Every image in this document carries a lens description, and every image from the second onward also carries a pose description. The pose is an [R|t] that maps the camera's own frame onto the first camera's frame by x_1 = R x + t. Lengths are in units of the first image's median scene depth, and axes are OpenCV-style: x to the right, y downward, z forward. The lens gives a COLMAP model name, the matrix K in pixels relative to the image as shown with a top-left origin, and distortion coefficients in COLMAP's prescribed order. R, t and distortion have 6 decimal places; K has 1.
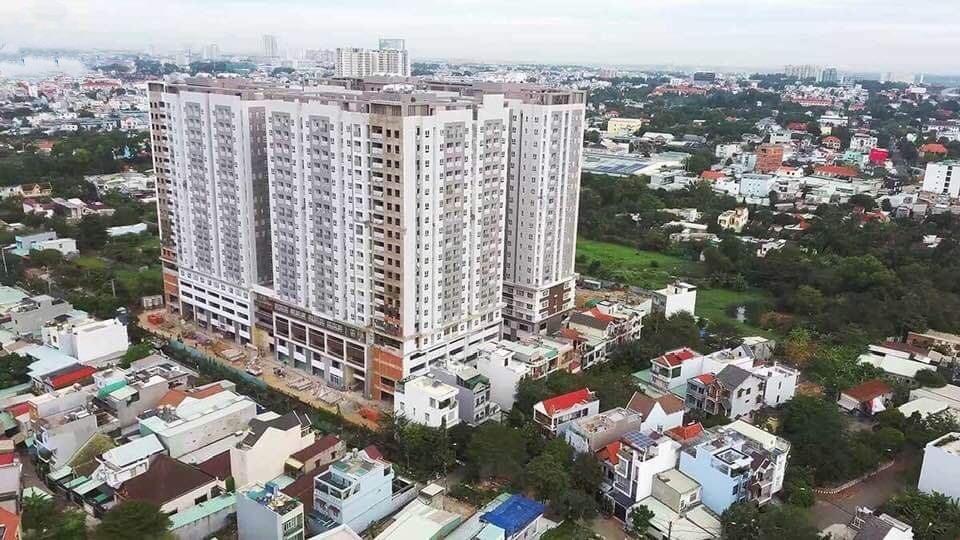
lens RADIAL K [[746.4, 0, 479.2], [0, 746.4, 269.4], [0, 0, 1]] dist [0.024412, -0.013764]
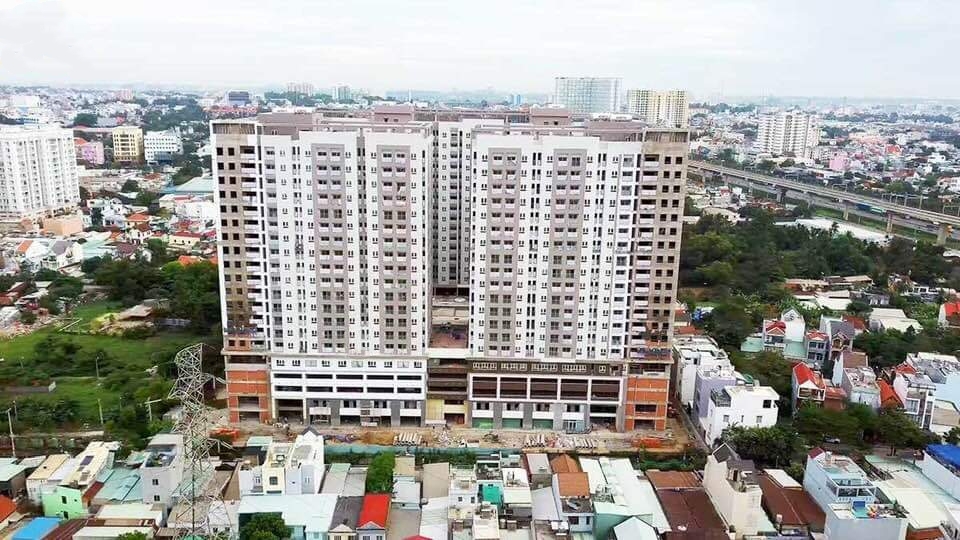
lens RADIAL K [[746.4, 0, 478.9], [0, 746.4, 268.6], [0, 0, 1]] dist [0.024412, -0.013764]
pose [[0.792611, -0.157512, 0.589031, -0.812301], [0.172028, 0.984579, 0.031801, -0.097287], [-0.584956, 0.076124, 0.807485, 0.290564]]
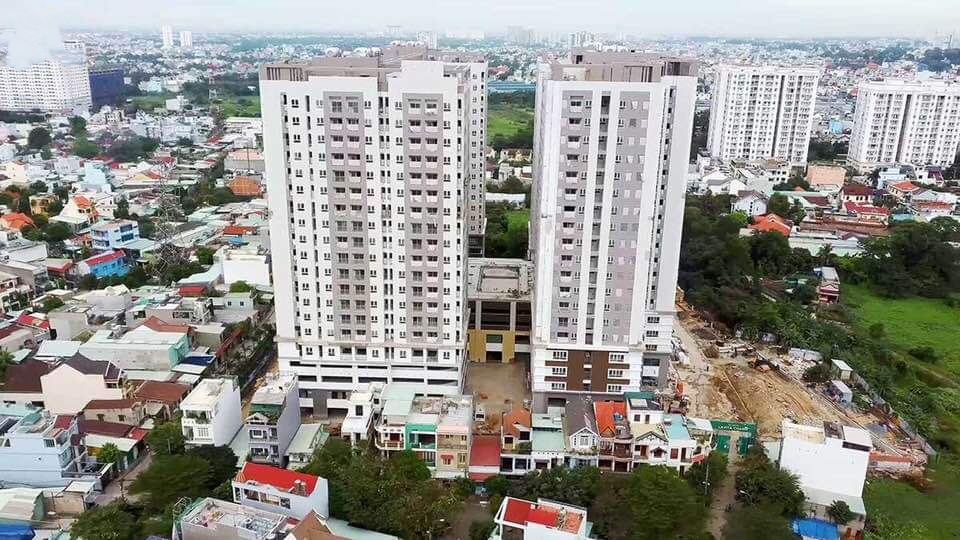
lens RADIAL K [[746.4, 0, 477.6], [0, 746.4, 272.6], [0, 0, 1]] dist [0.024412, -0.013764]
pose [[0.589222, 0.207667, -0.780827, 0.634721], [-0.211400, 0.972365, 0.099083, -0.106035], [0.779825, 0.106685, 0.616840, 0.570556]]
